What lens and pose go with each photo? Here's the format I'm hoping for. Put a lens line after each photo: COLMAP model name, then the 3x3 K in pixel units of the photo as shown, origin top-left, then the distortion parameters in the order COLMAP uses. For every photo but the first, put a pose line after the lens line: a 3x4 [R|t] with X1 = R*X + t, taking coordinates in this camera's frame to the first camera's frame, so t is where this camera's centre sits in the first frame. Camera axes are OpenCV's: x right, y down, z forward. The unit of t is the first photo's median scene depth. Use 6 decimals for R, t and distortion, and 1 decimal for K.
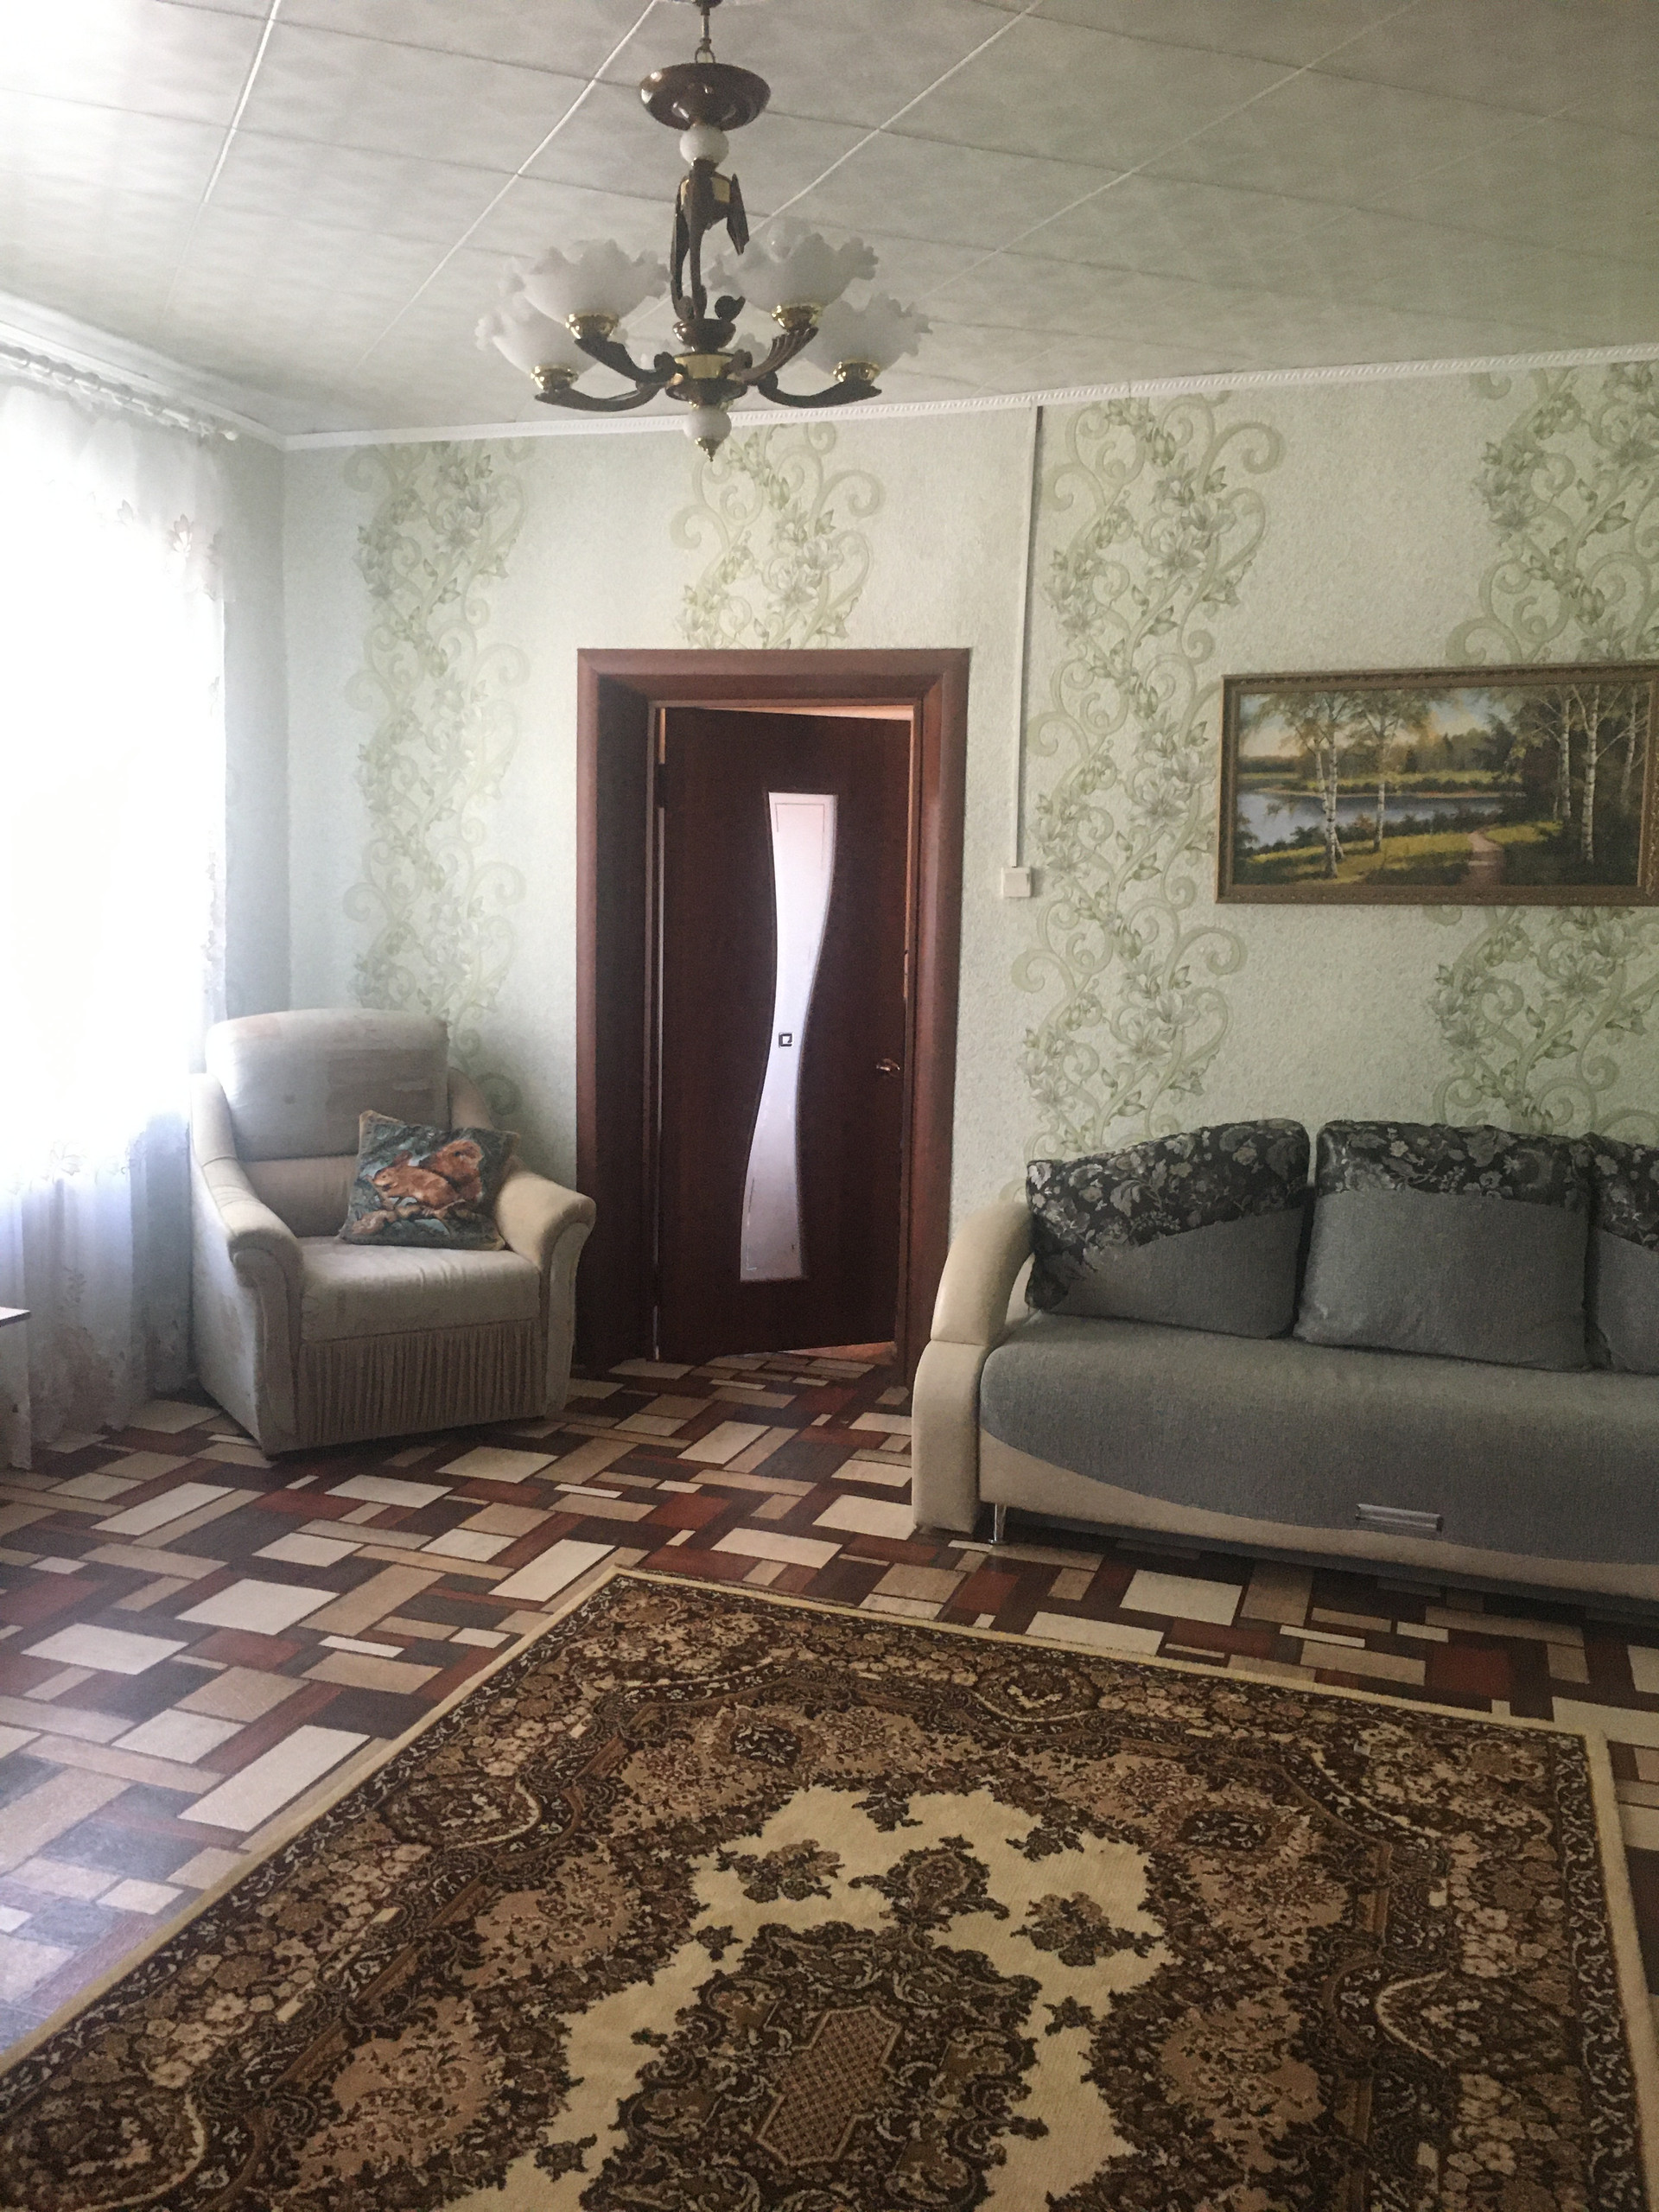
lens RADIAL K [[1851.2, 0, 827.6], [0, 1851.2, 1103.8], [0, 0, 1]] dist [0.015163, 0.009275]
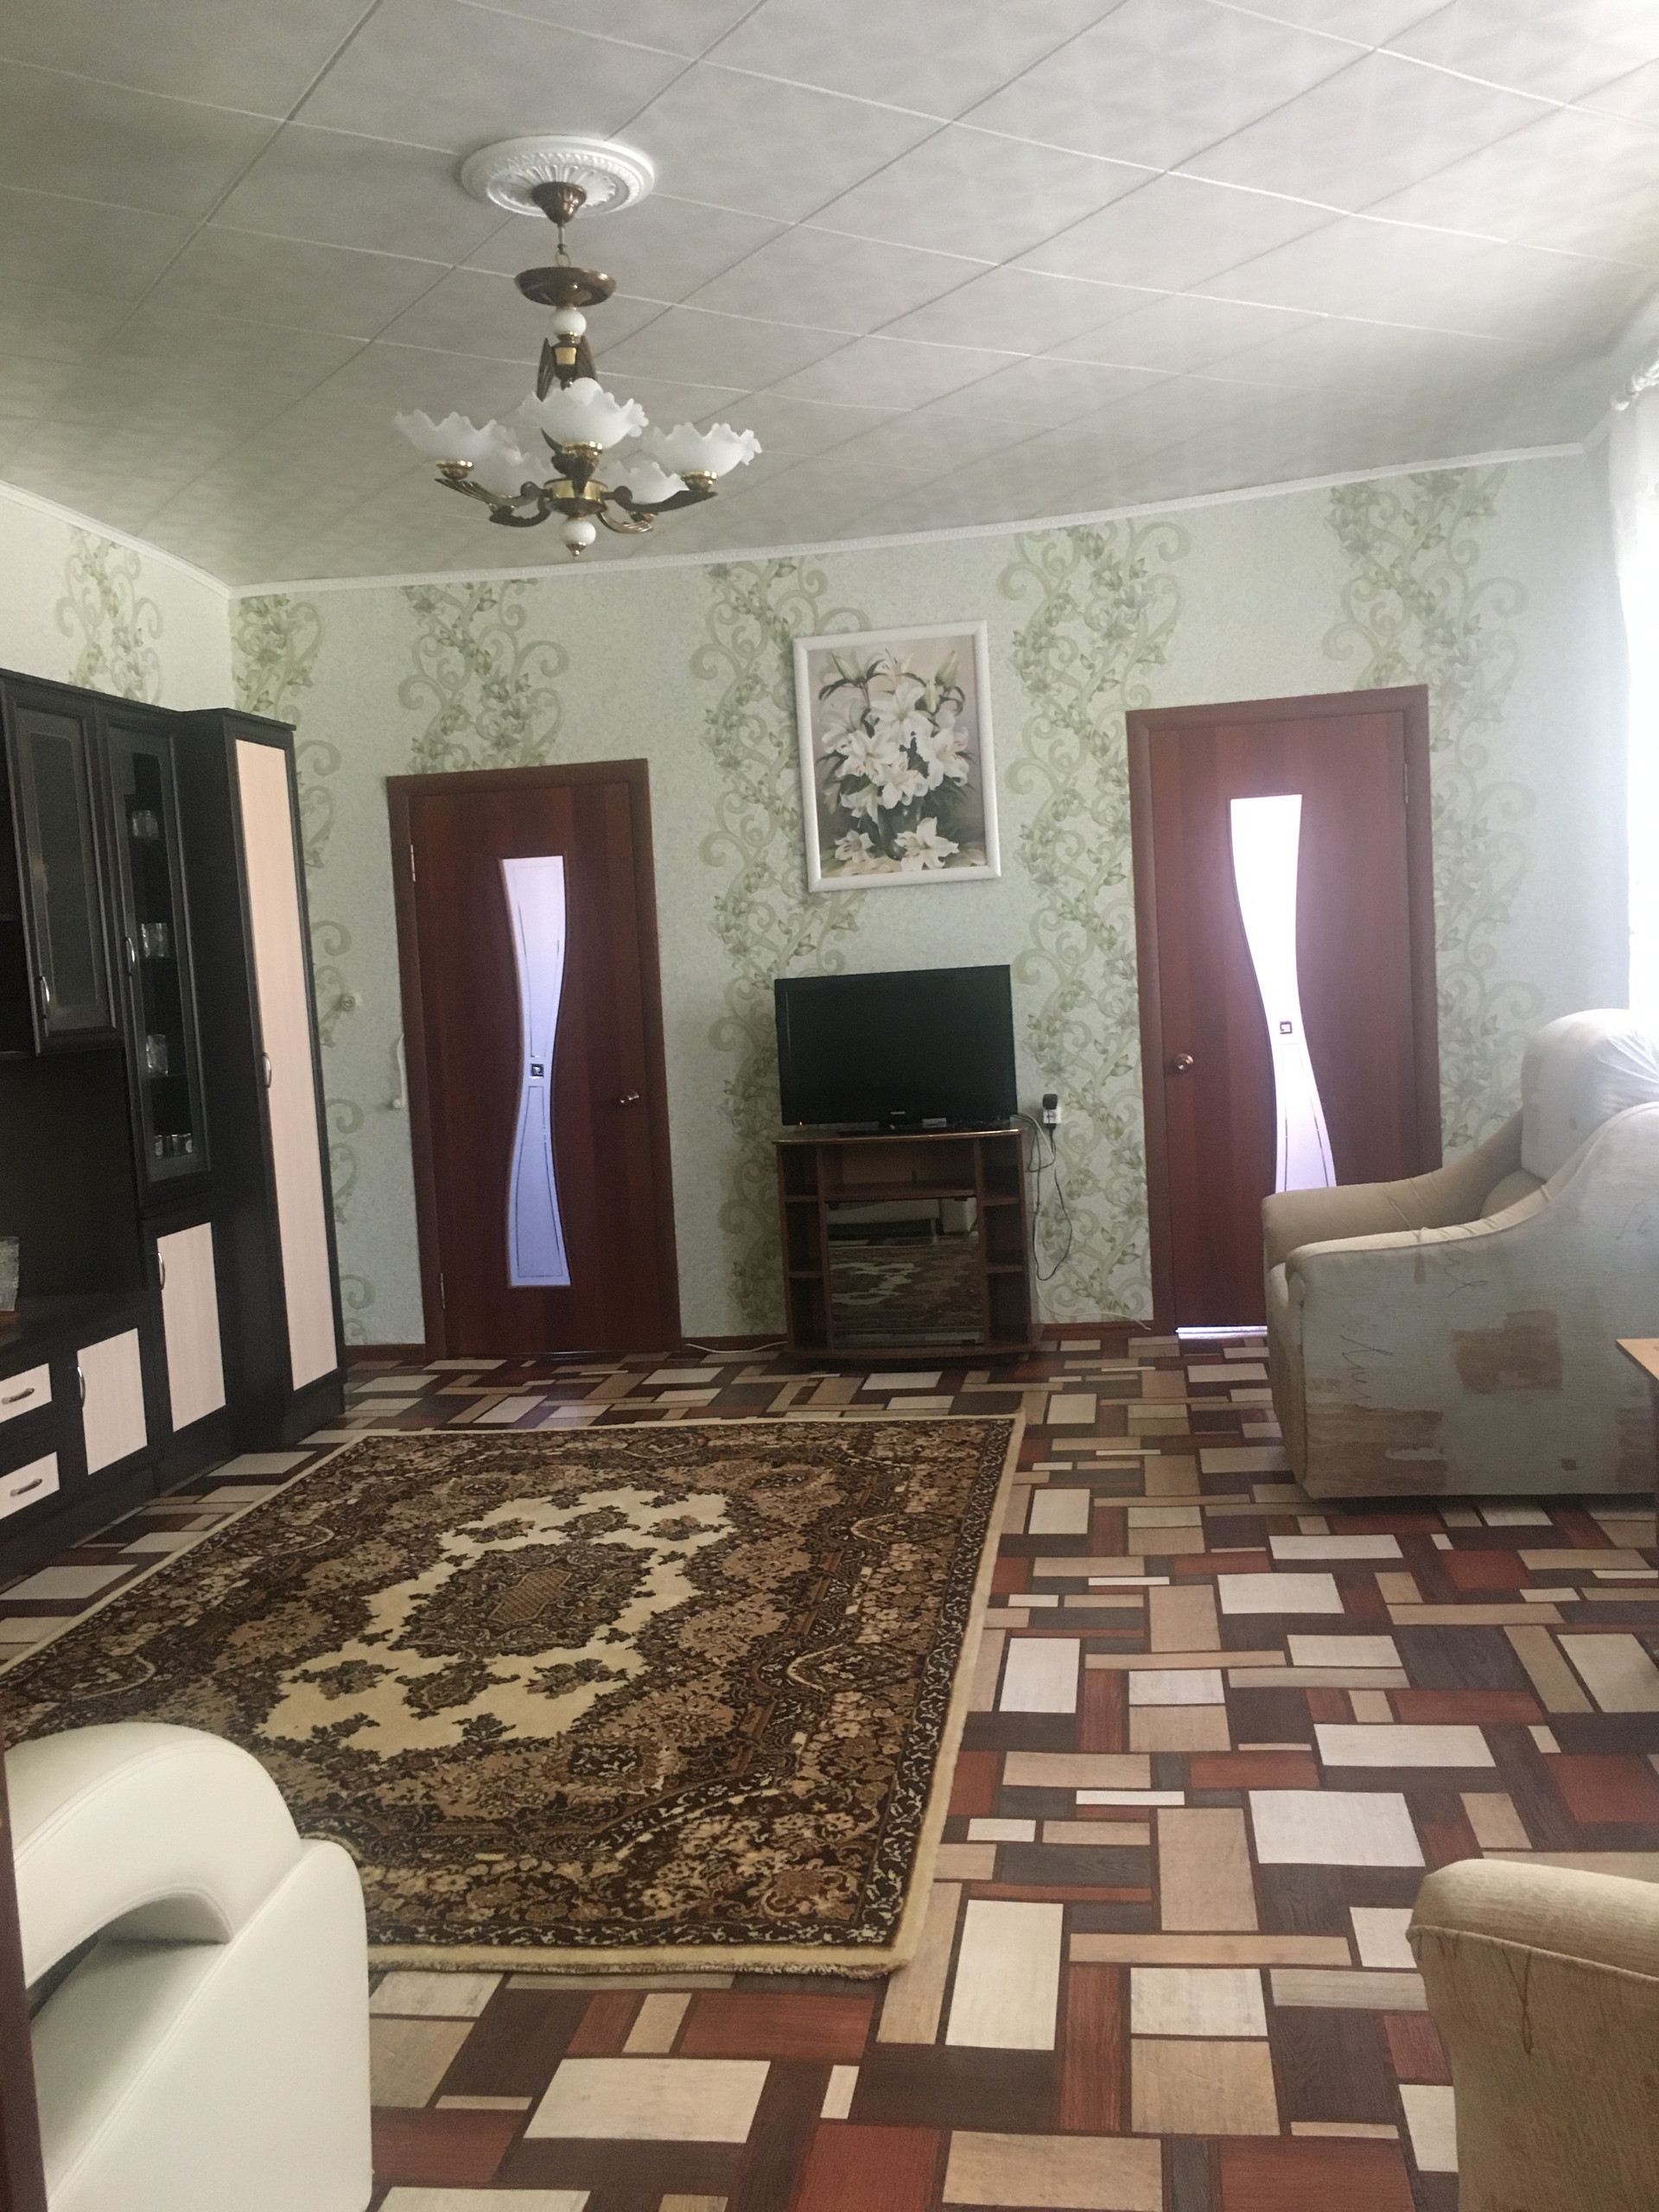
lens RADIAL K [[1851.2, 0, 832.0], [0, 1851.2, 1104.5], [0, 0, 1]] dist [0.015163, 0.009275]
pose [[-0.984804, 0.044936, -0.167755, -0.003252], [0.010951, 0.980090, 0.198250, -0.188624], [0.173324, 0.193400, -0.965689, 1.962800]]
